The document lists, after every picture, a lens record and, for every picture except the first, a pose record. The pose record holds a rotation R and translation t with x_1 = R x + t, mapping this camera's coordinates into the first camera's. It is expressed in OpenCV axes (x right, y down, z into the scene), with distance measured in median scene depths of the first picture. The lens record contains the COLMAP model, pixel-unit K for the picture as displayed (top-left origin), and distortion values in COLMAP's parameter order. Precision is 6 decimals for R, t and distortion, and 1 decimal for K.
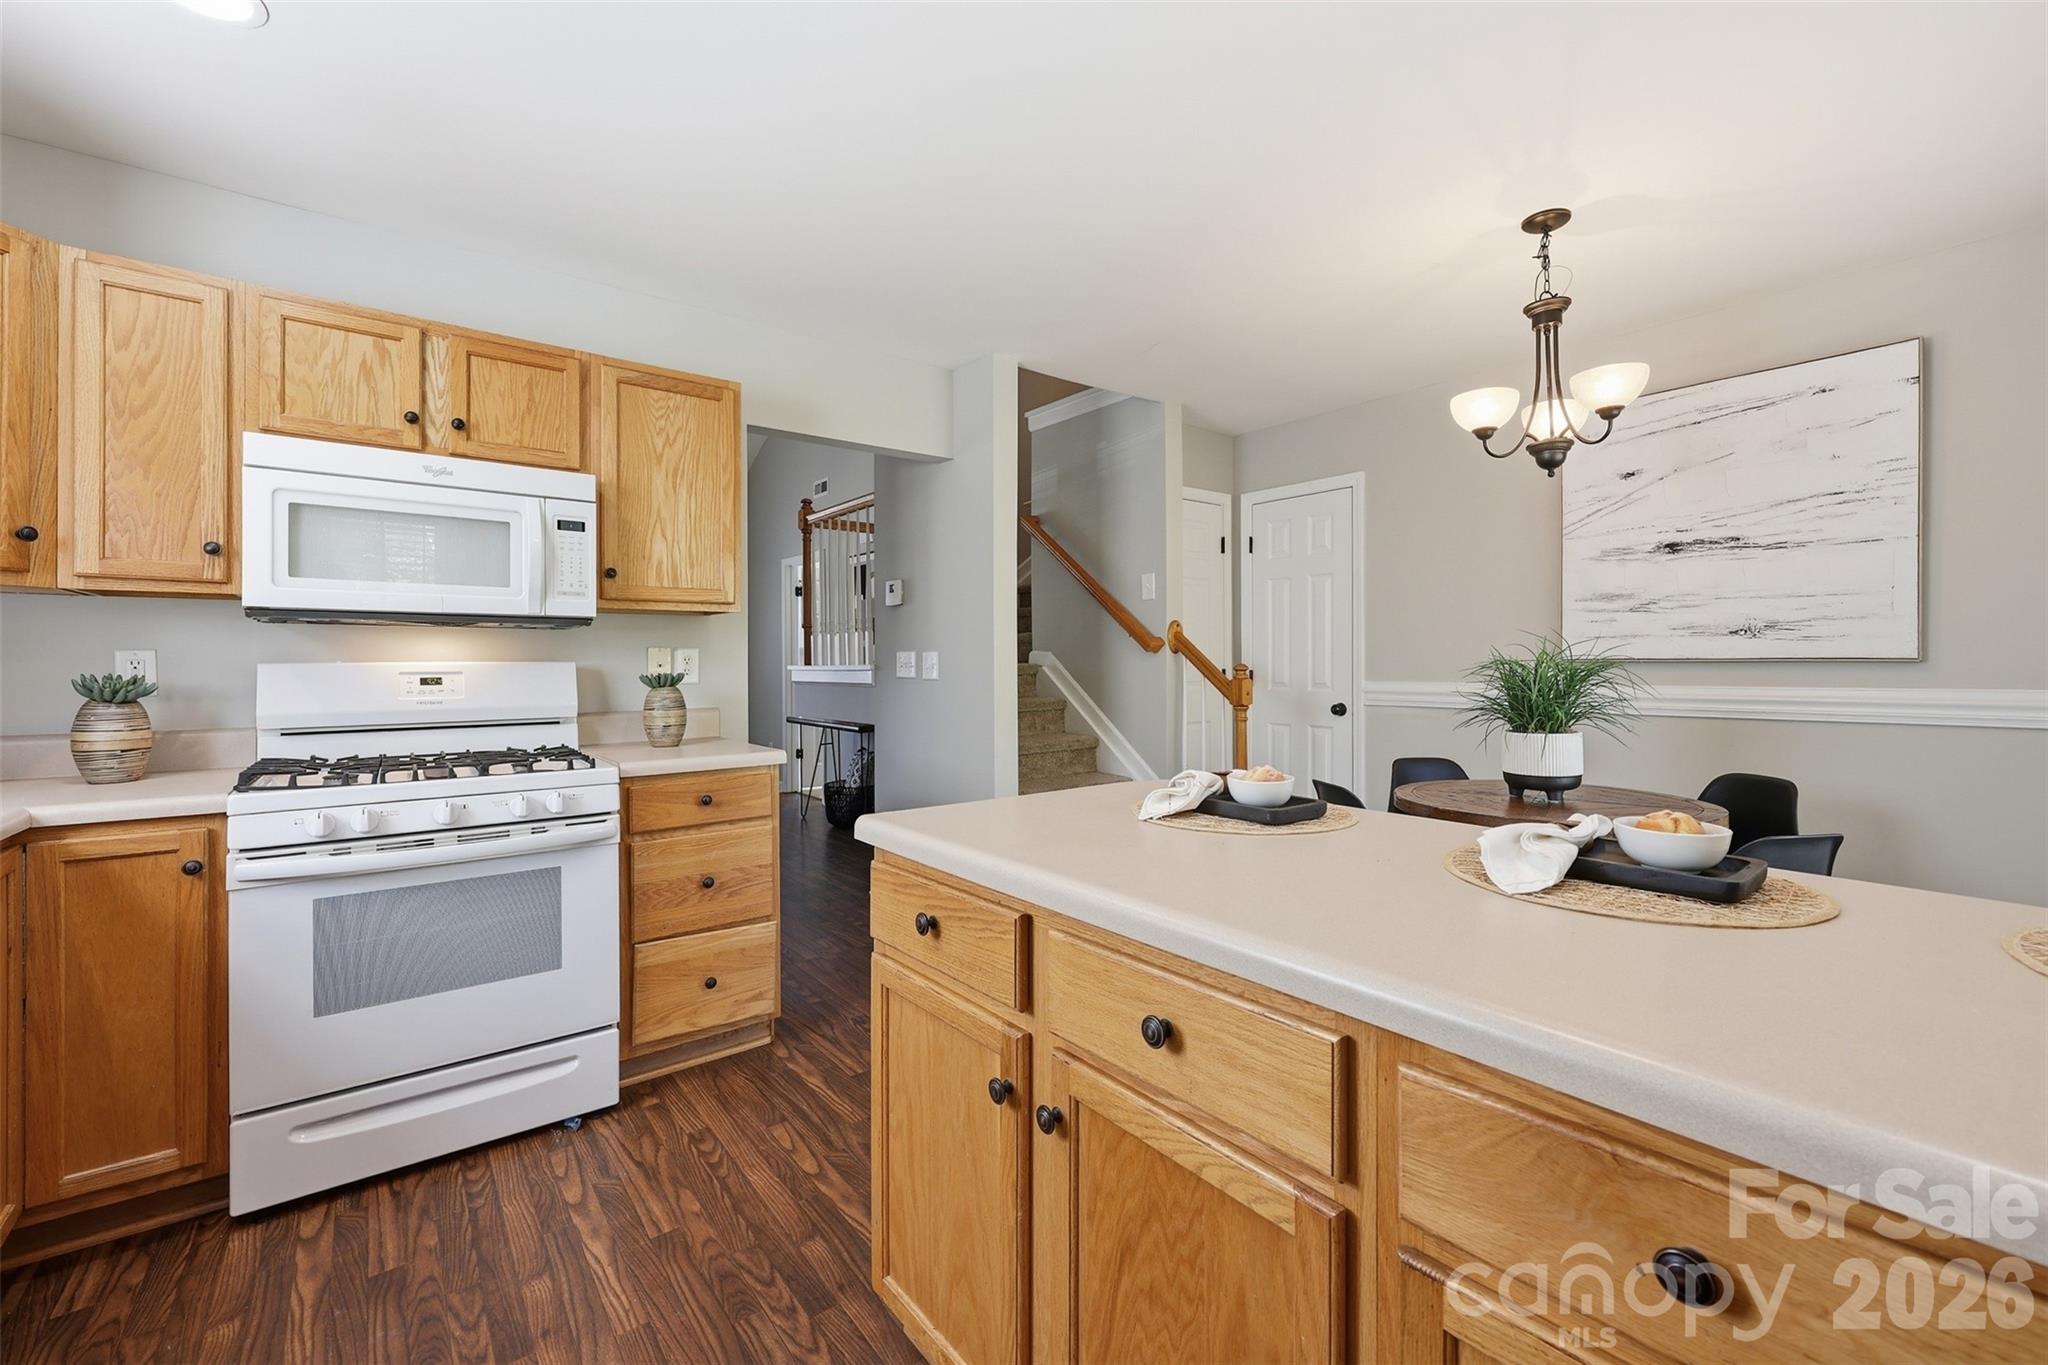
lens RADIAL K [[829.4, 0, 1026.1], [0, 829.4, 671.7], [0, 0, 1]] dist [-0.000738, 0.000097]
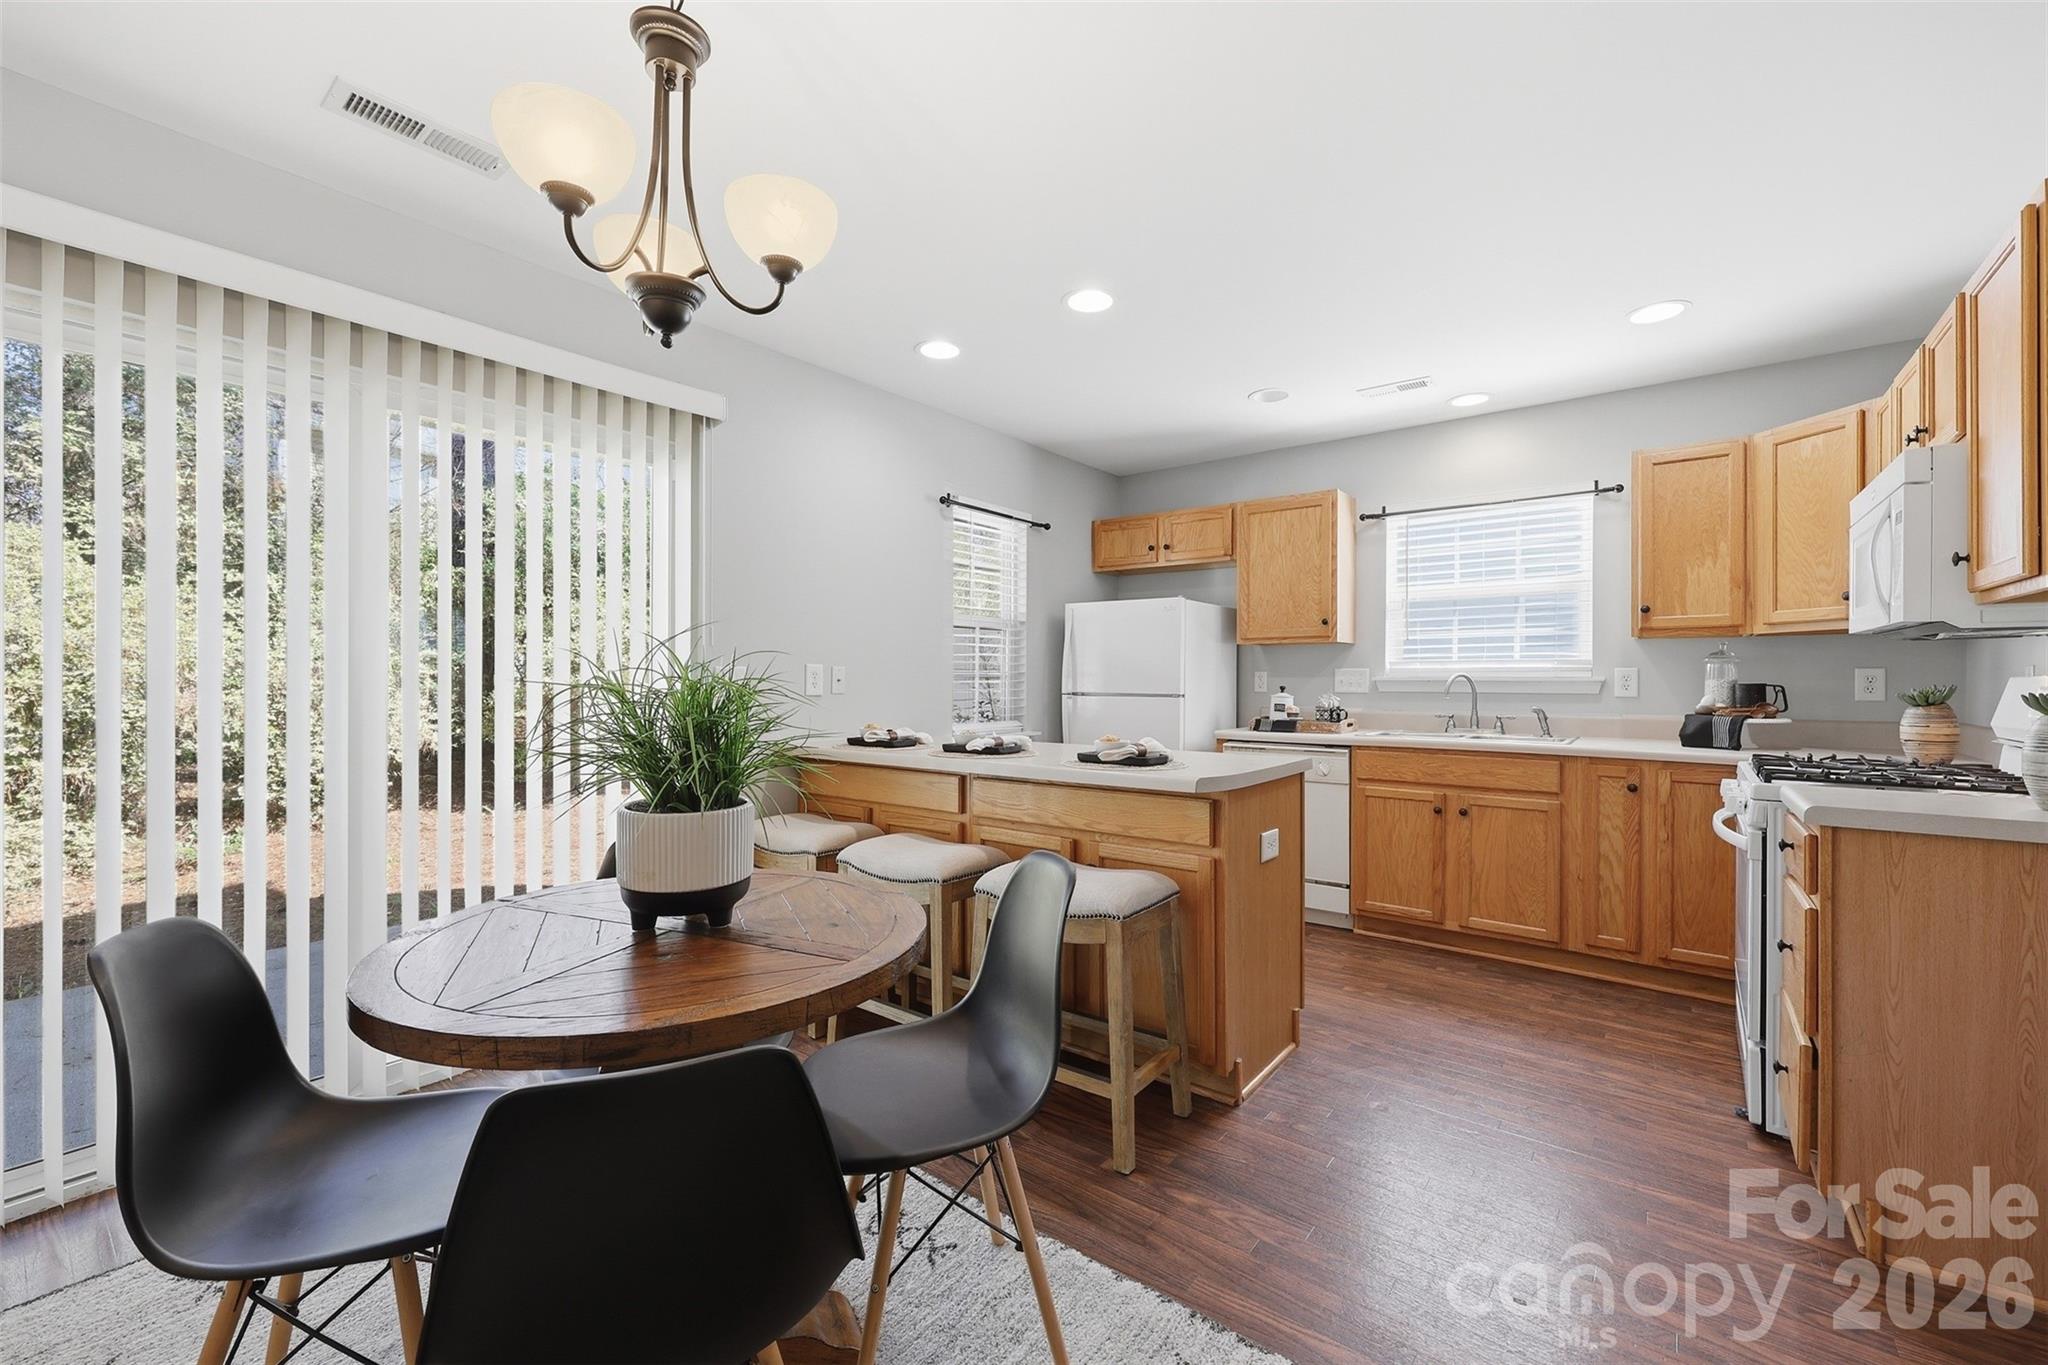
lens RADIAL K [[829.4, 0, 1026.1], [0, 829.4, 671.7], [0, 0, 1]] dist [-0.000738, 0.000097]
pose [[-0.970914, 0.003708, -0.239401, 0.589550], [0.001741, 0.999963, 0.008430, -0.030052], [0.239424, 0.007768, -0.970884, 1.772961]]
